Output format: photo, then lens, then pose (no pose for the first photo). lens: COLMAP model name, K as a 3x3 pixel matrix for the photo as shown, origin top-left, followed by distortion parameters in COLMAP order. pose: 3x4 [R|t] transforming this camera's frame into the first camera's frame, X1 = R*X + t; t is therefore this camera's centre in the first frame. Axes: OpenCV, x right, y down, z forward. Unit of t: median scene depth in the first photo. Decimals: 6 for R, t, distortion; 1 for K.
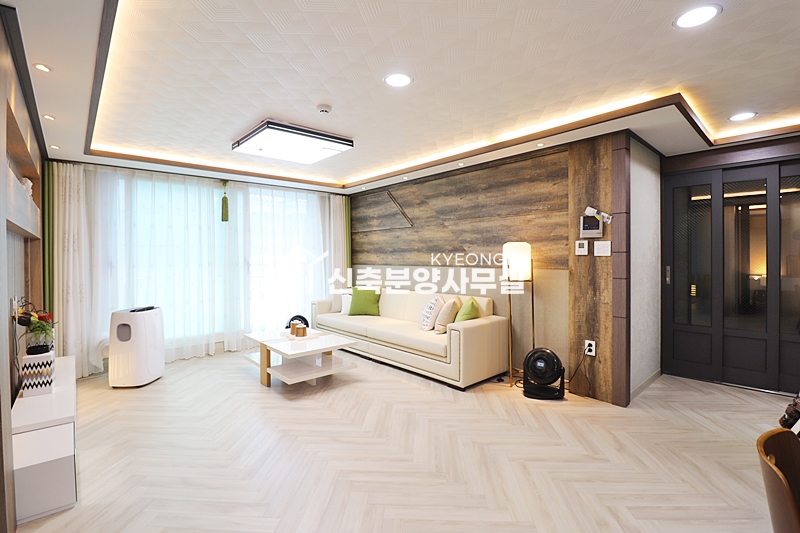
lens RADIAL K [[371.0, 0, 408.7], [0, 371.0, 260.8], [0, 0, 1]] dist [-0.001340, -0.000523]
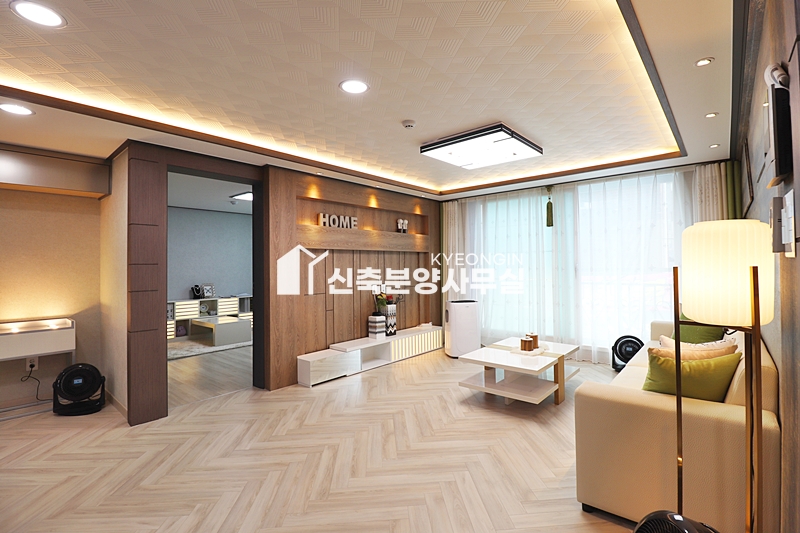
lens RADIAL K [[376.6, 0, 406.5], [0, 376.6, 260.5], [0, 0, 1]] dist [-0.019458, -0.001706]
pose [[0.134394, -0.007345, -0.990901, 0.768714], [-0.000081, 0.999972, -0.007423, -0.010164], [0.990928, 0.001078, 0.134390, 0.785293]]
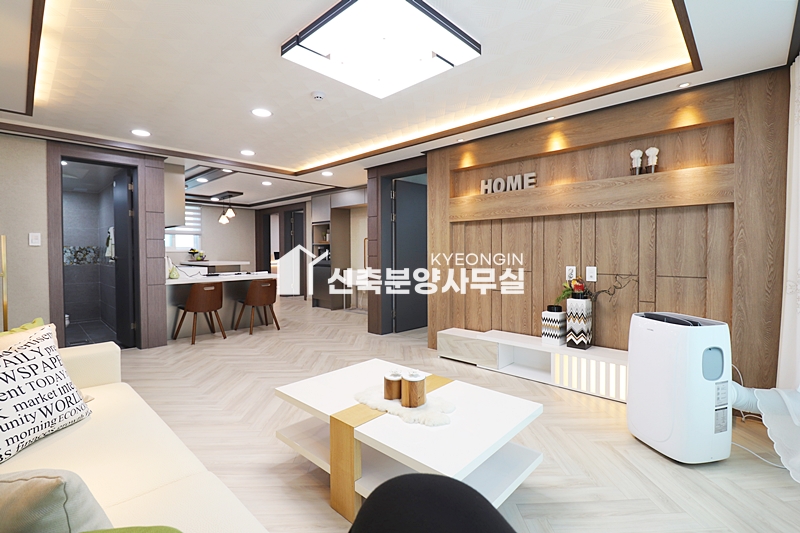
lens RADIAL K [[371.0, 0, 408.7], [0, 371.0, 260.8], [0, 0, 1]] dist [-0.001340, -0.000523]
pose [[-0.996343, 0.012603, -0.084510, -0.360077], [0.009666, 0.999338, 0.035070, 0.028104], [0.084896, 0.034125, -0.995805, 1.933799]]
